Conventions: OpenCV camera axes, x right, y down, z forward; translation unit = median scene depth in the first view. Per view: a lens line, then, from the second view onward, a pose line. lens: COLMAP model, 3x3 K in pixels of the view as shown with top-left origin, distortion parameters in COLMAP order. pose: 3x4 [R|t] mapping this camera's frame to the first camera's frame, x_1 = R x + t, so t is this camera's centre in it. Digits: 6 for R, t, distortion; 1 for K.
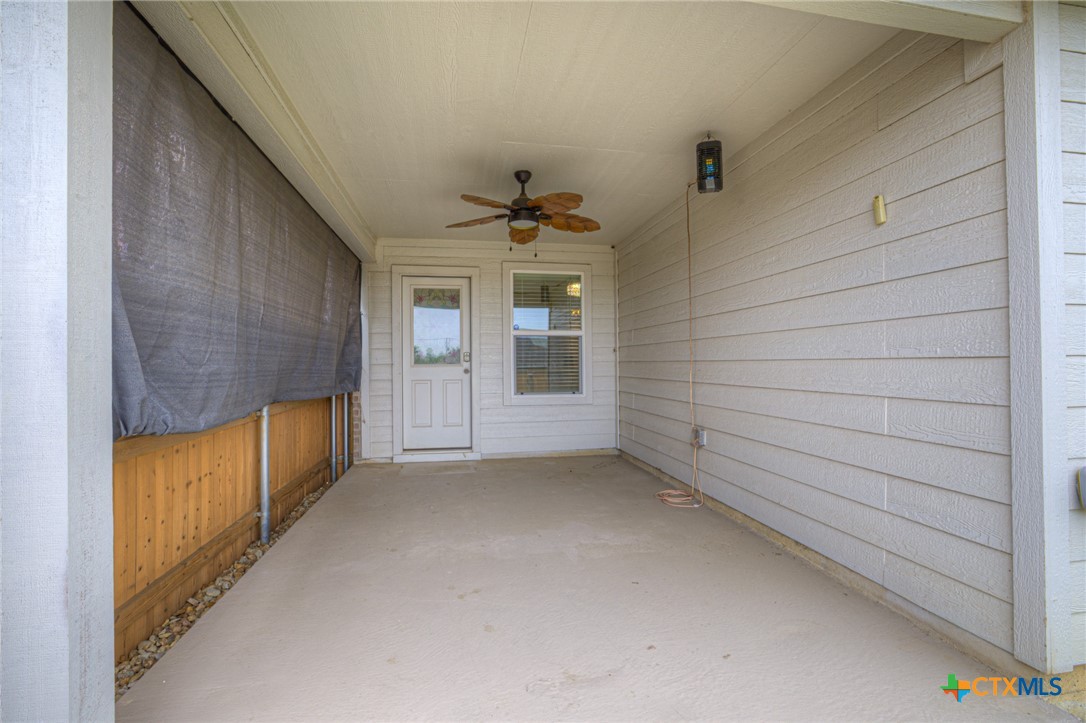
lens RADIAL K [[478.3, 0, 537.0], [0, 478.3, 354.7], [0, 0, 1]] dist [-0.001165, 0.000067]
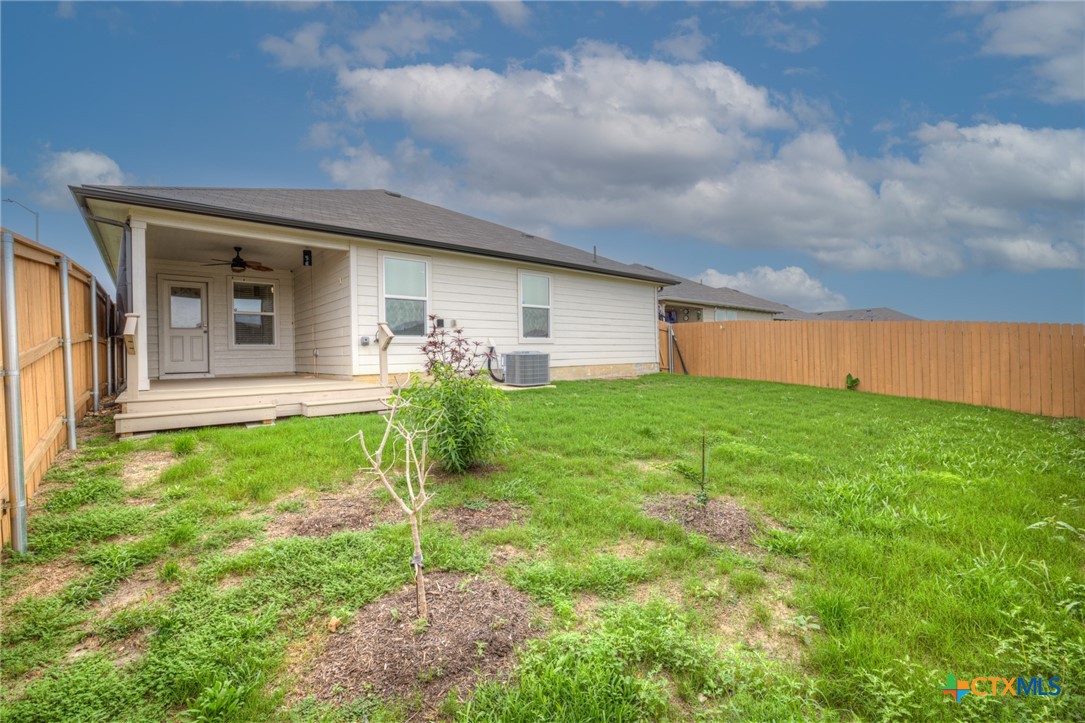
lens RADIAL K [[479.5, 0, 538.8], [0, 479.5, 356.7], [0, 0, 1]] dist [-0.042695, 0.032439]
pose [[0.865803, -0.013074, 0.500214, 0.060418], [0.005853, 0.999855, 0.016001, 0.113209], [-0.500350, -0.010926, 0.865754, -1.323835]]
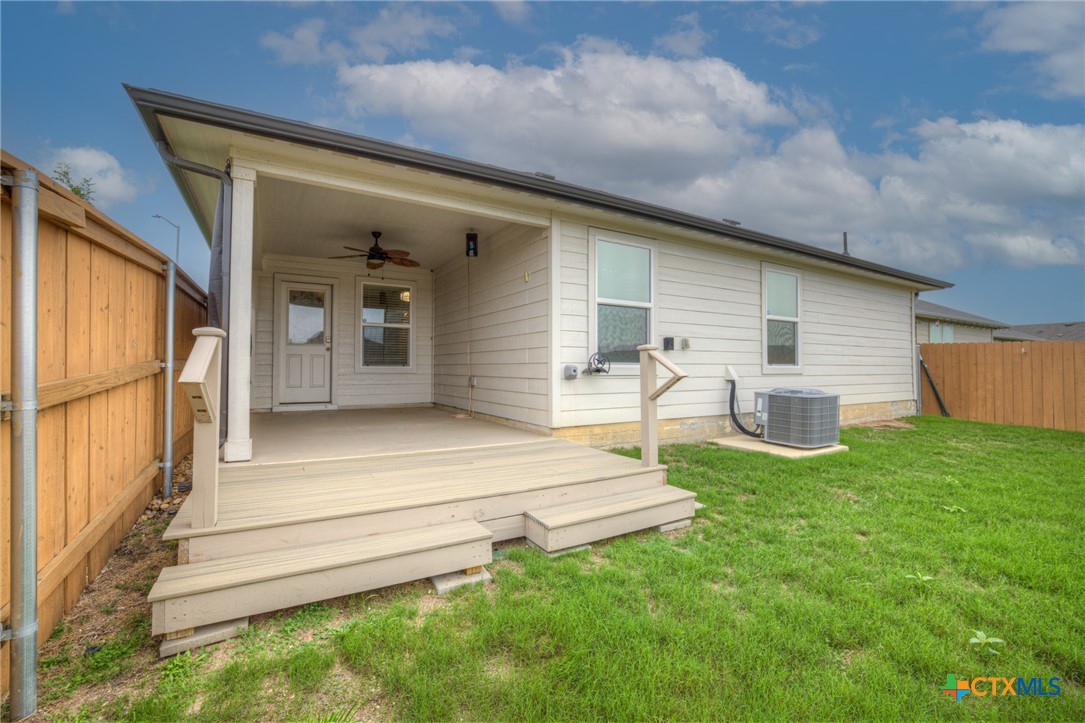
lens RADIAL K [[470.1, 0, 532.4], [0, 470.1, 359.6], [0, 0, 1]] dist [-0.000029, 0.000327]
pose [[0.941747, 0.013919, 0.336034, -0.042363], [-0.013860, 0.999901, -0.002574, 0.061976], [-0.336036, -0.002233, 0.941846, -0.570223]]
